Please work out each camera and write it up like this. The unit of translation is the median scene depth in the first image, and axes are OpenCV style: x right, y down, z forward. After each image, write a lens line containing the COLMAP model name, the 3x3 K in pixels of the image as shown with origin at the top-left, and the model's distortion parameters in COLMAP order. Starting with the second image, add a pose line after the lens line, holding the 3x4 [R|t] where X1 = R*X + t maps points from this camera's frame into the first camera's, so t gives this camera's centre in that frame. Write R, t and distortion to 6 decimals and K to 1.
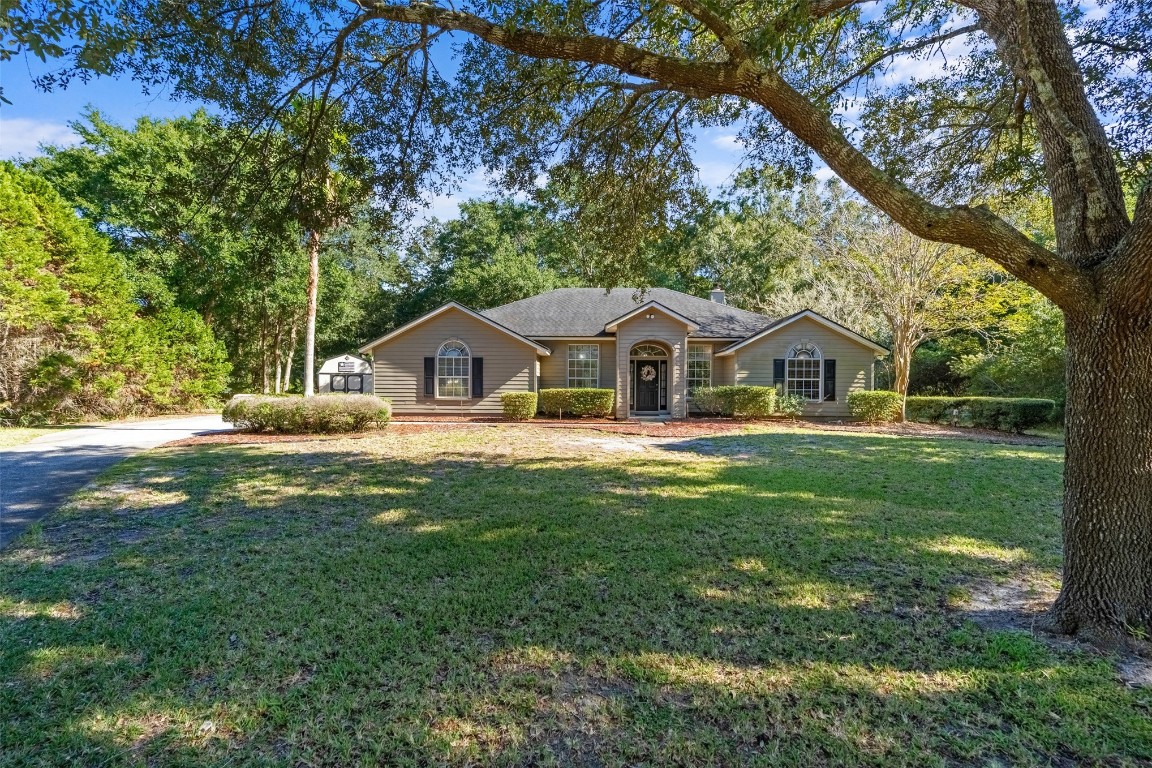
lens RADIAL K [[511.8, 0, 571.2], [0, 511.8, 385.0], [0, 0, 1]] dist [-0.000820, -0.000353]
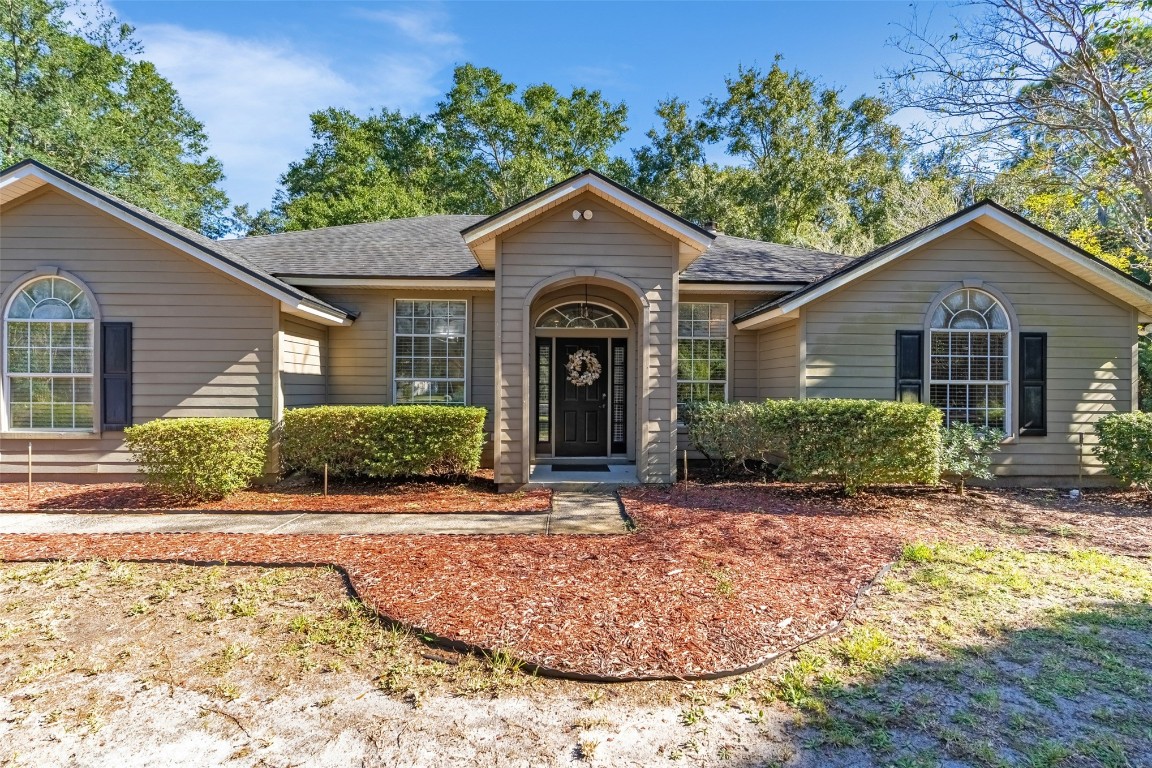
lens RADIAL K [[511.8, 0, 571.2], [0, 511.8, 385.0], [0, 0, 1]] dist [-0.000820, -0.000353]
pose [[0.997605, 0.001361, 0.069154, 0.118862], [-0.000635, 0.999944, -0.010525, -0.004730], [-0.069165, 0.010456, 0.997550, 0.617762]]
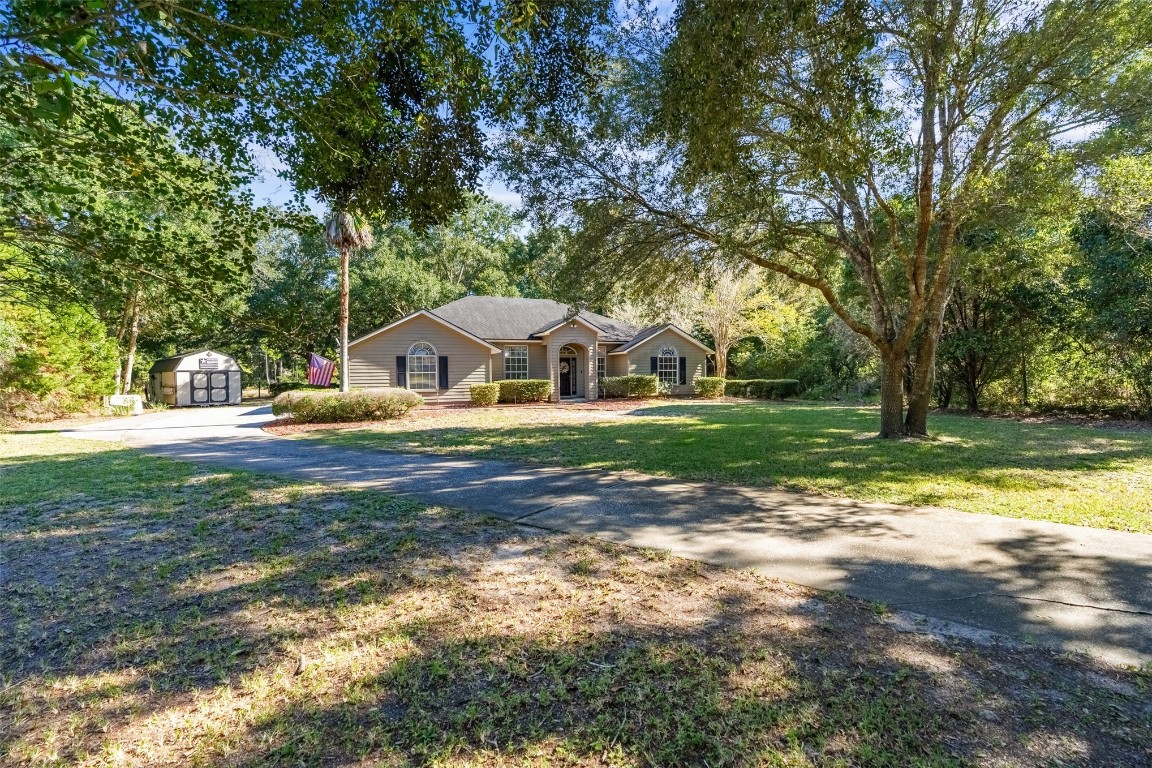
lens RADIAL K [[511.8, 0, 571.2], [0, 511.8, 385.0], [0, 0, 1]] dist [-0.000820, -0.000353]
pose [[0.906501, -0.025946, 0.421405, -0.422062], [0.019765, 0.999624, 0.019028, -0.002380], [-0.421740, -0.008920, 0.906673, -0.226436]]
